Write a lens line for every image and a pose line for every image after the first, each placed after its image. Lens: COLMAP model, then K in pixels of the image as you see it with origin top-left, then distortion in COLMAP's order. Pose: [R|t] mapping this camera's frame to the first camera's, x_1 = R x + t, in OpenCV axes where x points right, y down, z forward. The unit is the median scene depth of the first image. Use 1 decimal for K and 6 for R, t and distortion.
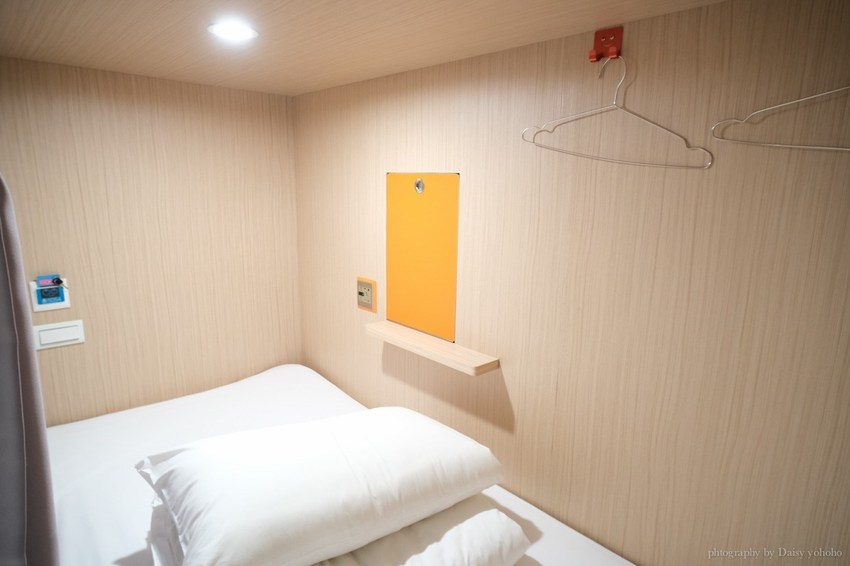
lens RADIAL K [[501.9, 0, 424.3], [0, 501.9, 268.9], [0, 0, 1]] dist [-0.049521, 0.036982]
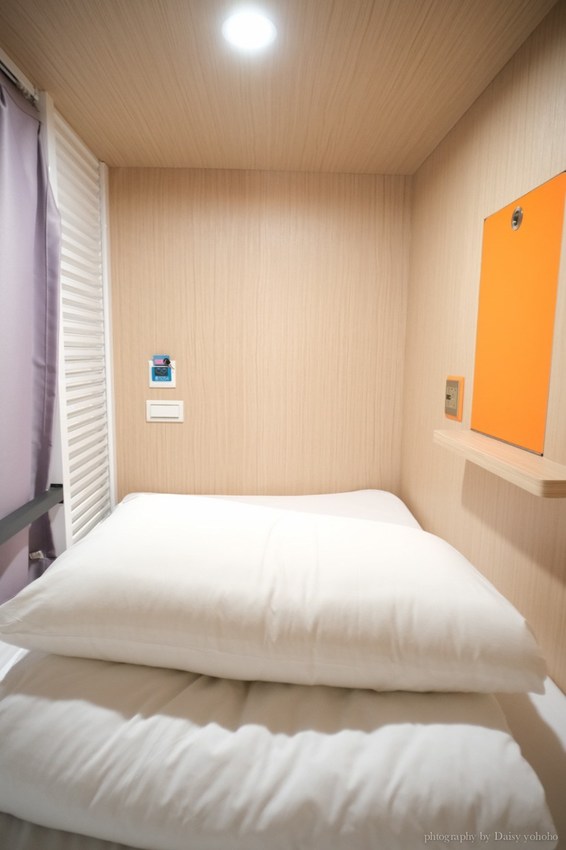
lens RADIAL K [[501.9, 0, 283.0], [0, 501.9, 425.0], [0, 0, 1]] dist [-0.049521, 0.036982]
pose [[0.762881, 0.087901, -0.640536, 0.186991], [-0.117237, 0.993098, -0.003346, 0.137614], [0.635821, 0.077647, 0.767921, 0.307848]]
